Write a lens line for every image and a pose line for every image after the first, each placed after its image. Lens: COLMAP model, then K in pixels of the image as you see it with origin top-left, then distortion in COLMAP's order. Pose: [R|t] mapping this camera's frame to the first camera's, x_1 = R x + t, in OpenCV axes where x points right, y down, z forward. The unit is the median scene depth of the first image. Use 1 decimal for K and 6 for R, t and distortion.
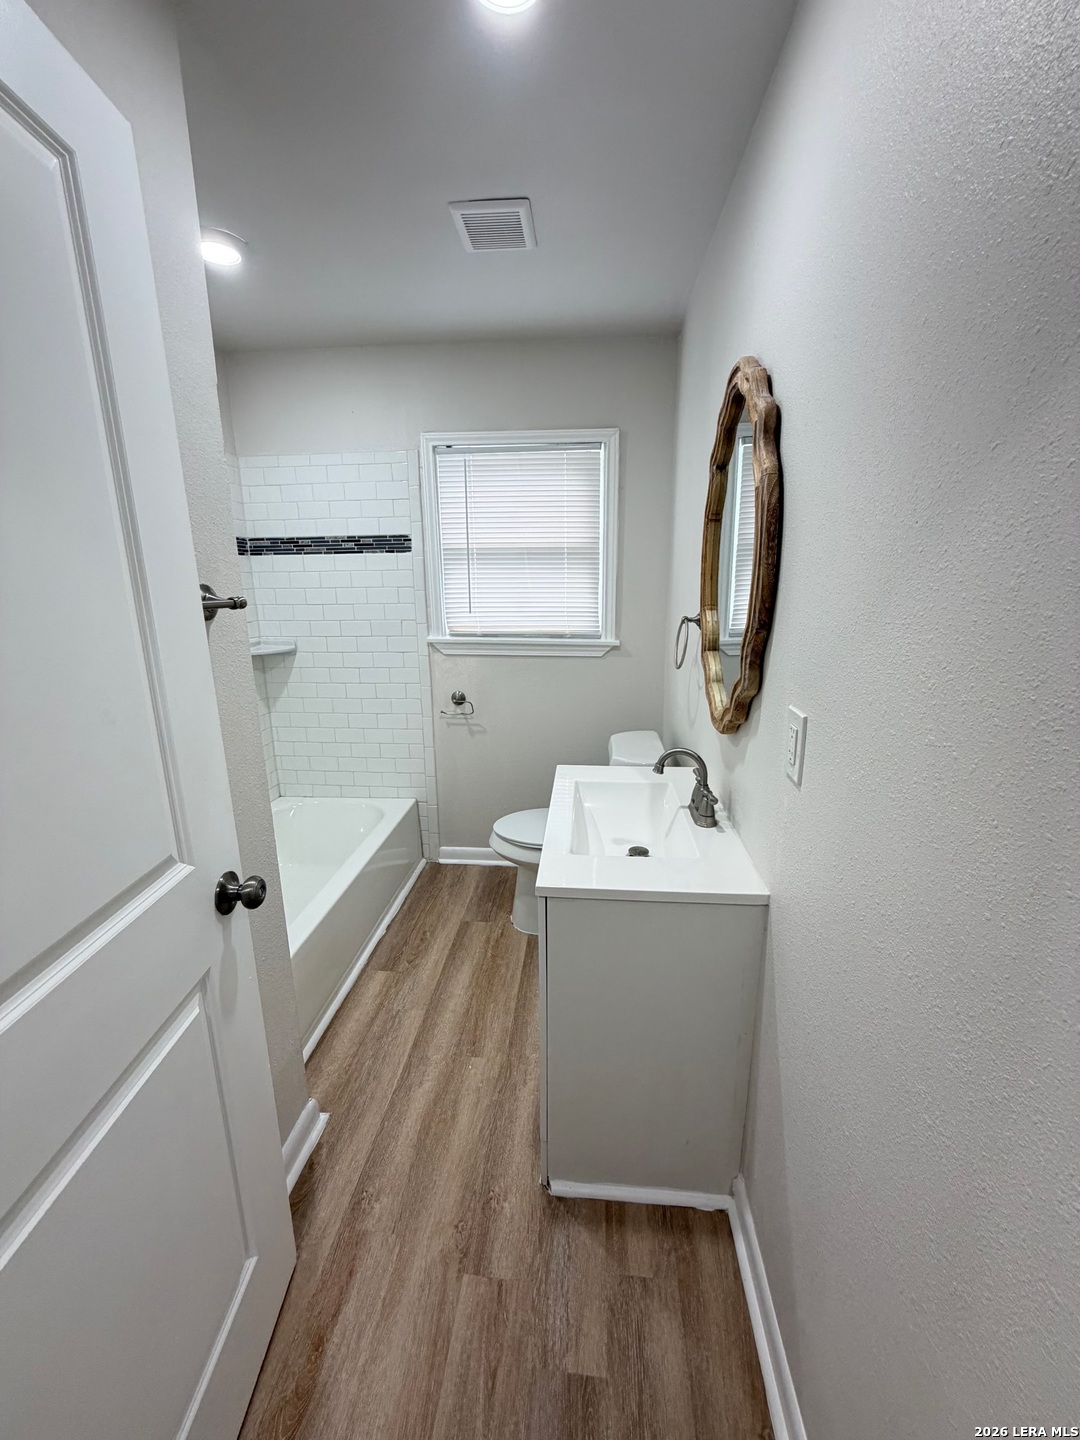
lens RADIAL K [[573.7, 0, 540.0], [0, 573.7, 718.2], [0, 0, 1]] dist [-0.001445, 0.000986]
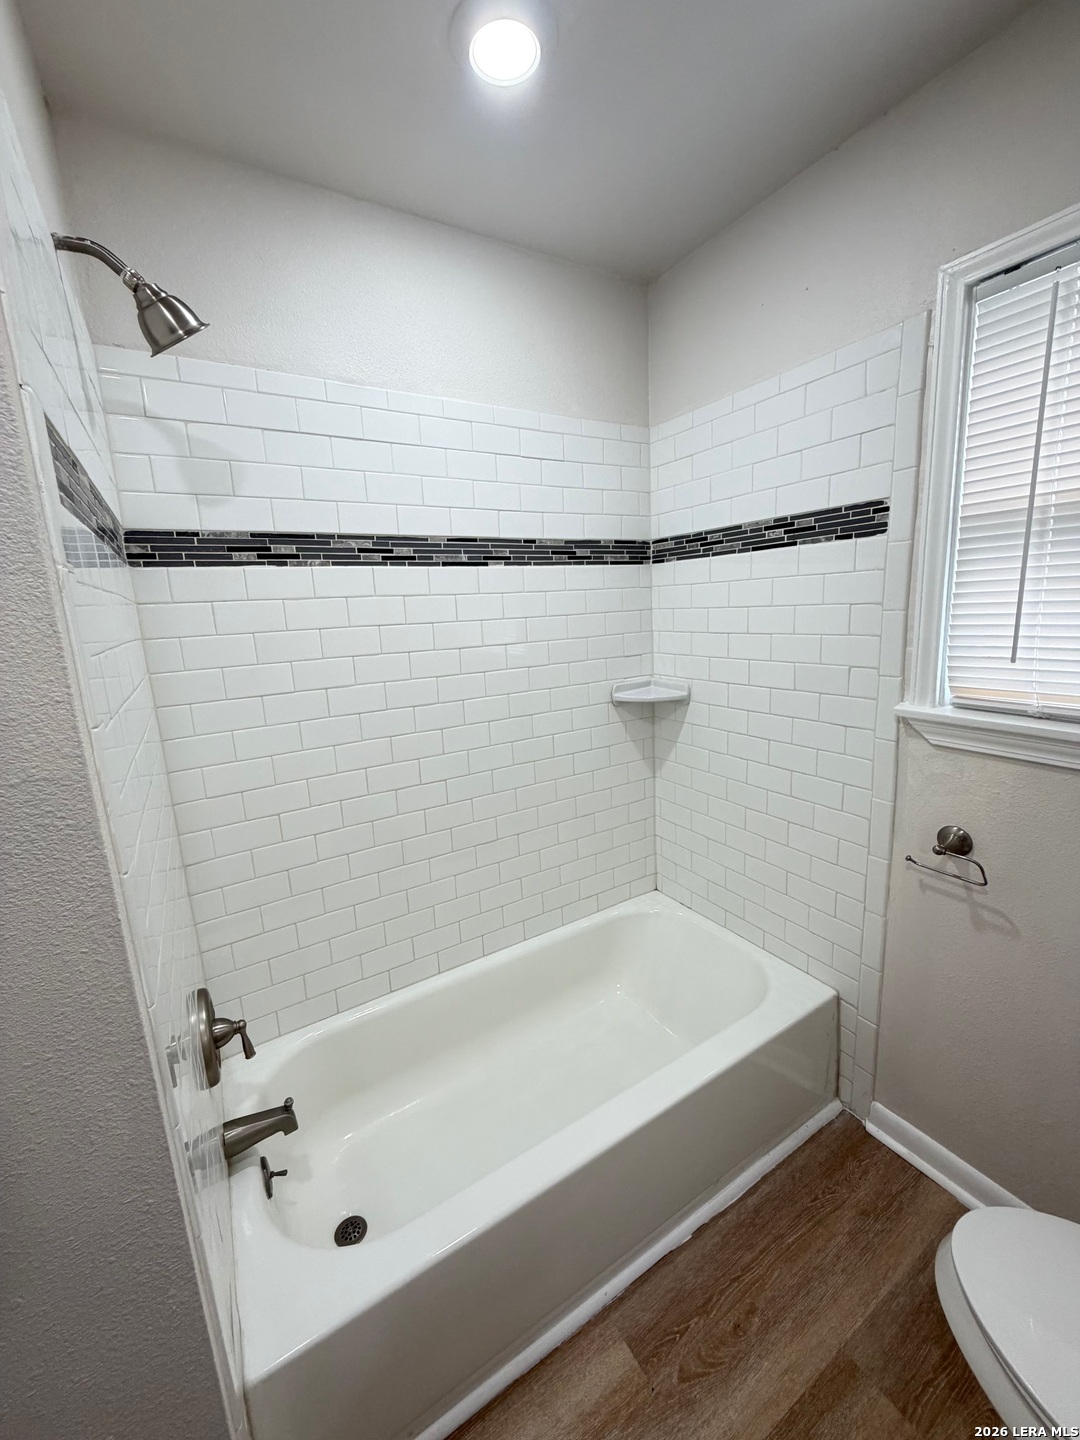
lens RADIAL K [[573.7, 0, 543.6], [0, 573.7, 713.6], [0, 0, 1]] dist [-0.001445, 0.000986]
pose [[0.606617, 0.132622, -0.783854, 0.005268], [-0.156993, 0.986555, 0.045422, -0.108364], [0.779339, 0.095505, 0.619282, 0.461940]]
